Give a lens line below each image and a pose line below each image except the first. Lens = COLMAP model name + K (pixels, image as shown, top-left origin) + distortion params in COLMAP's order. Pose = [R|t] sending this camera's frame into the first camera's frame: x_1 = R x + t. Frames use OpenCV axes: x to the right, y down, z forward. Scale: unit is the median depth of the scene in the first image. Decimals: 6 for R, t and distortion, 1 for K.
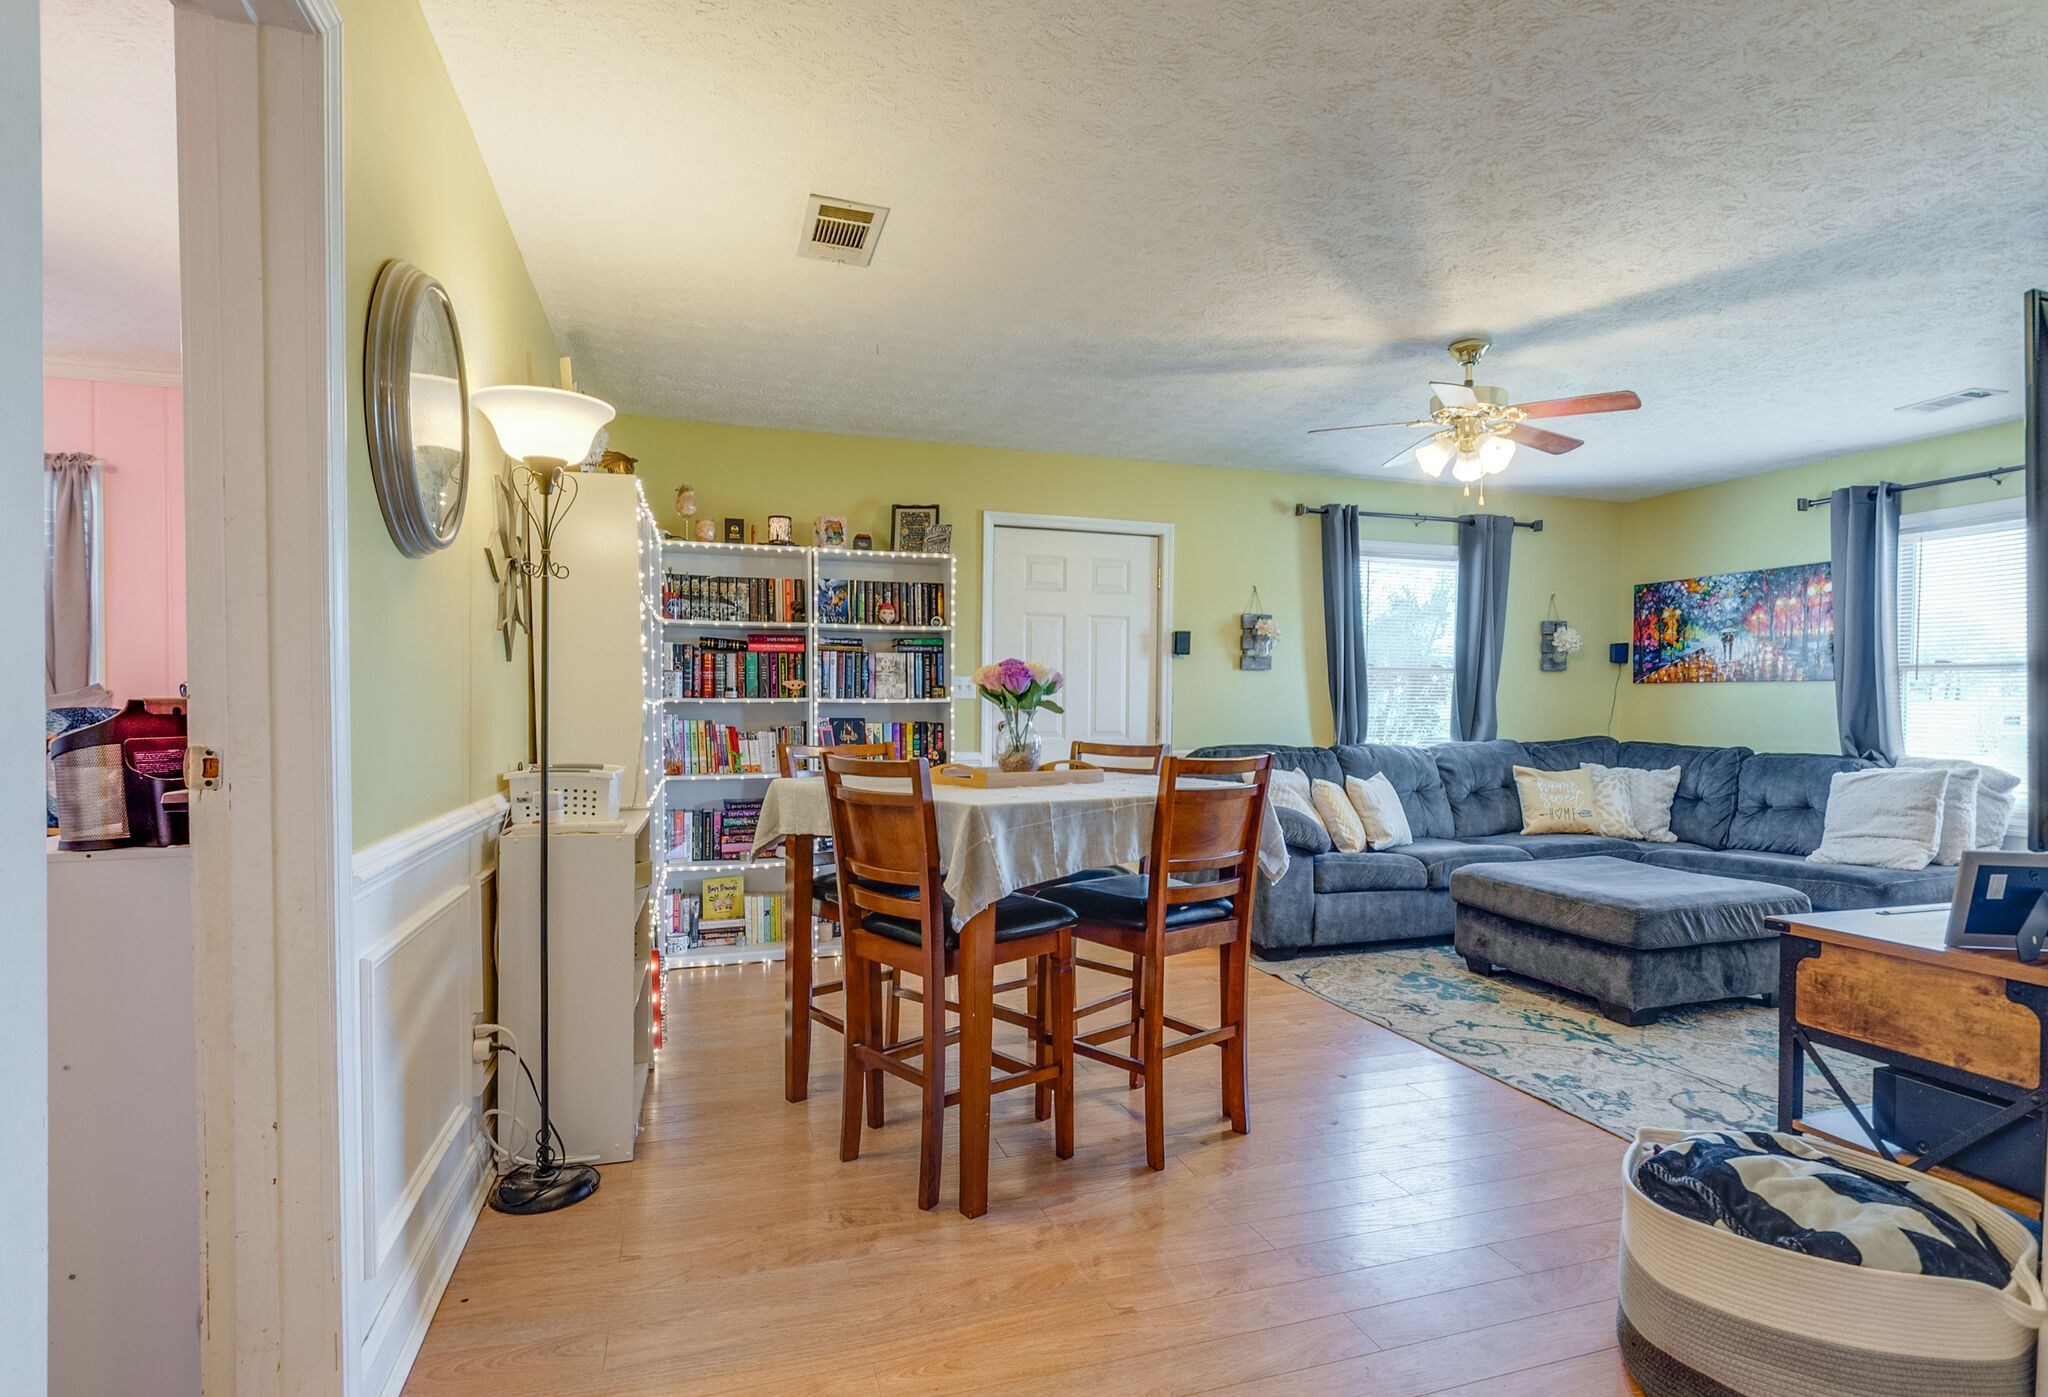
lens RADIAL K [[1060.6, 0, 1031.6], [0, 1060.6, 712.5], [0, 0, 1]] dist [0.003064, 0.000576]
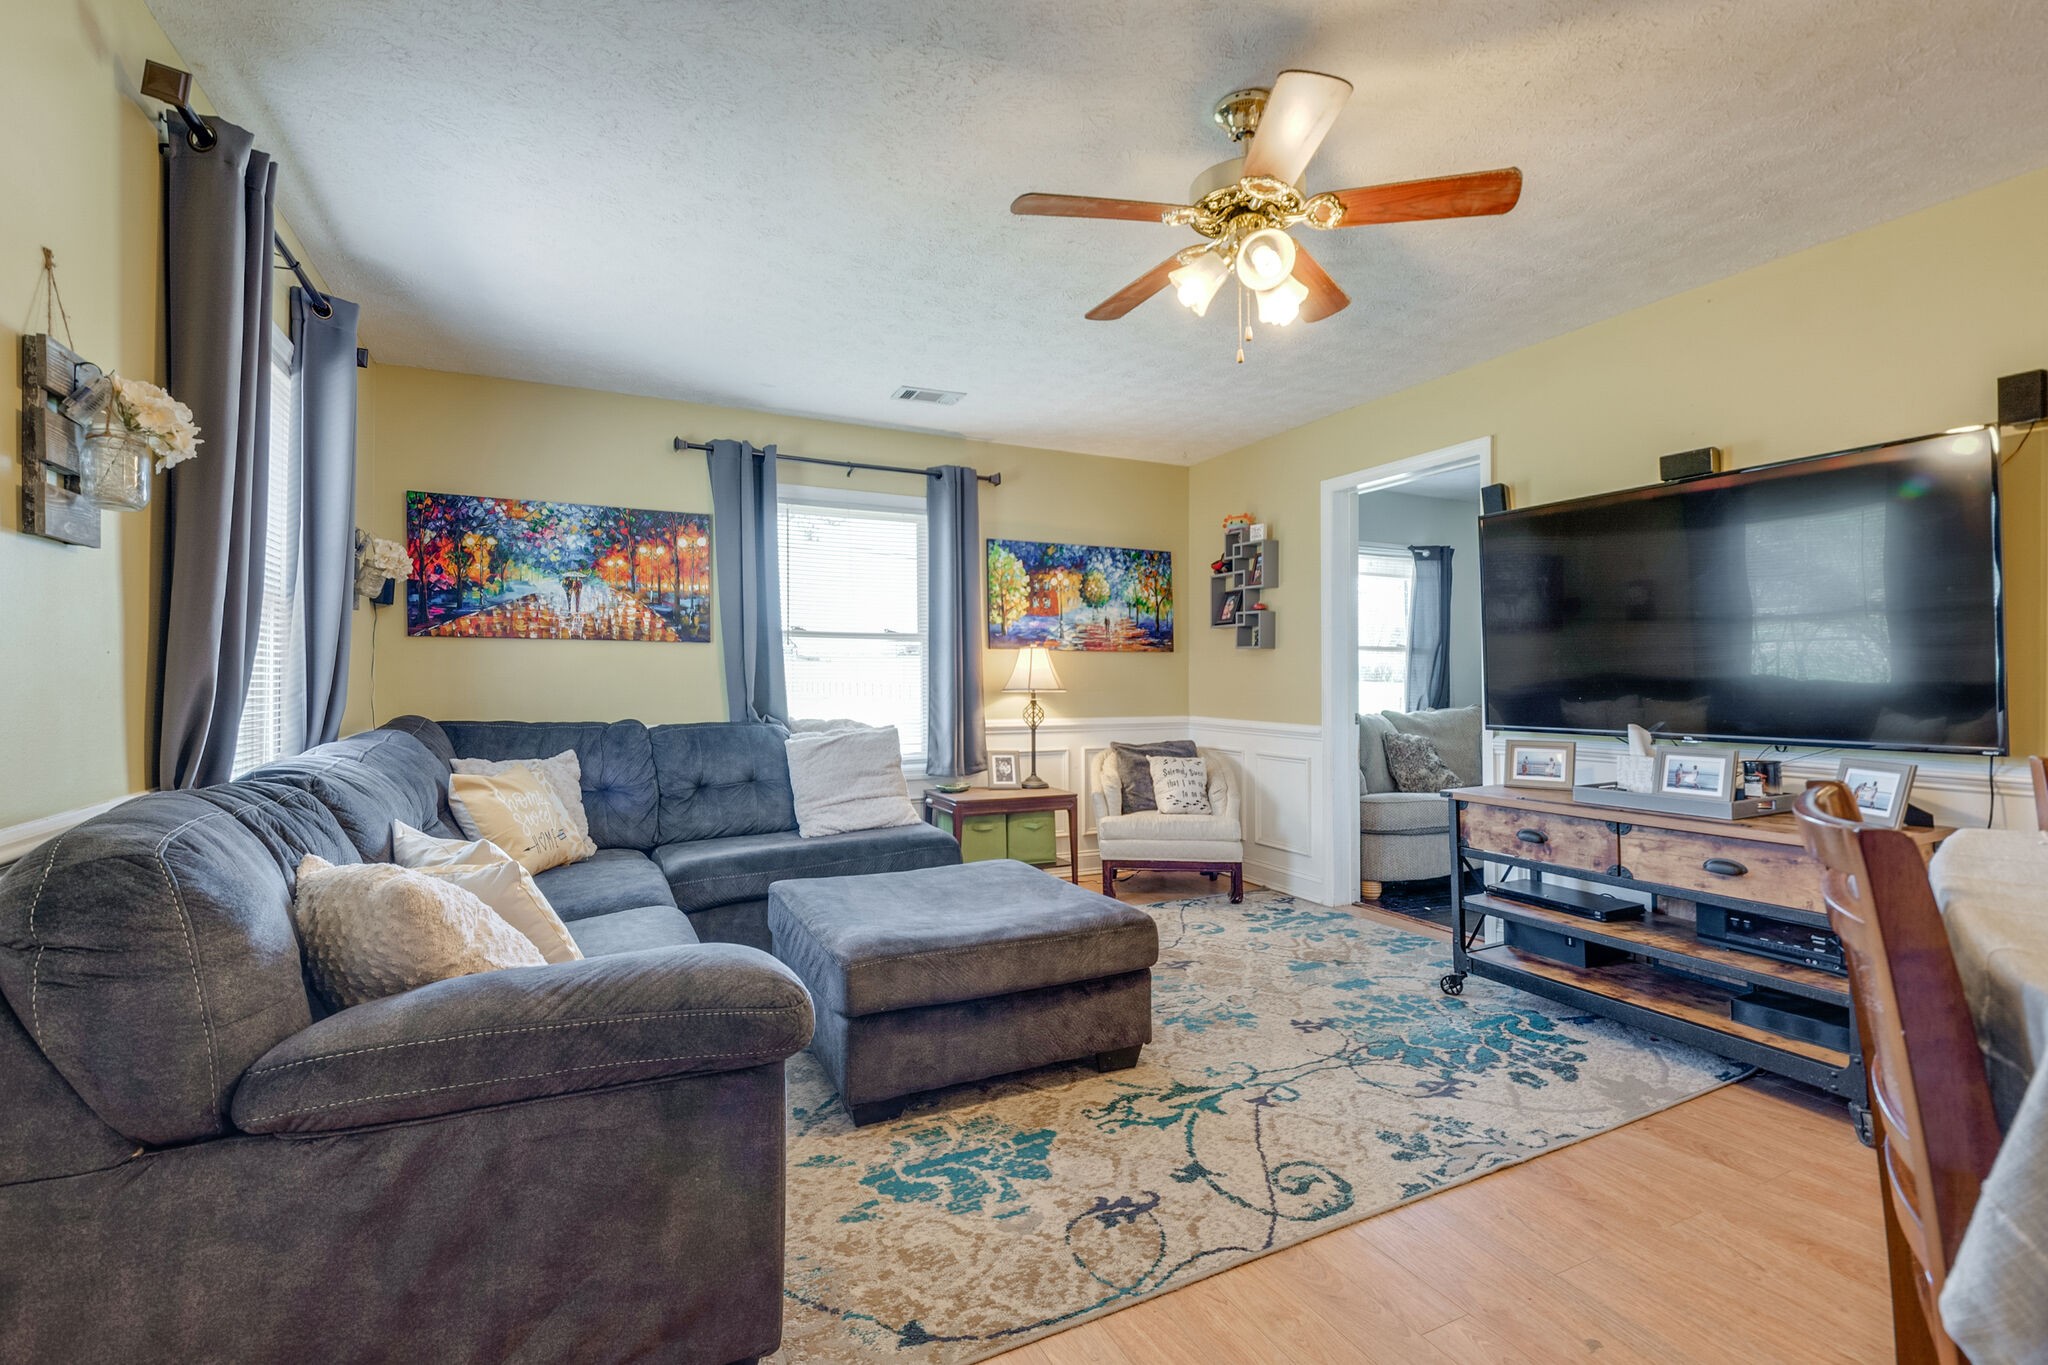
lens RADIAL K [[913.1, 0, 1033.4], [0, 913.1, 673.7], [0, 0, 1]] dist [0.000376, -0.000813]
pose [[-0.147053, -0.003771, 0.989121, -0.093694], [0.004272, 0.999981, 0.004448, -0.005994], [-0.989119, 0.004879, -0.147034, 0.977471]]
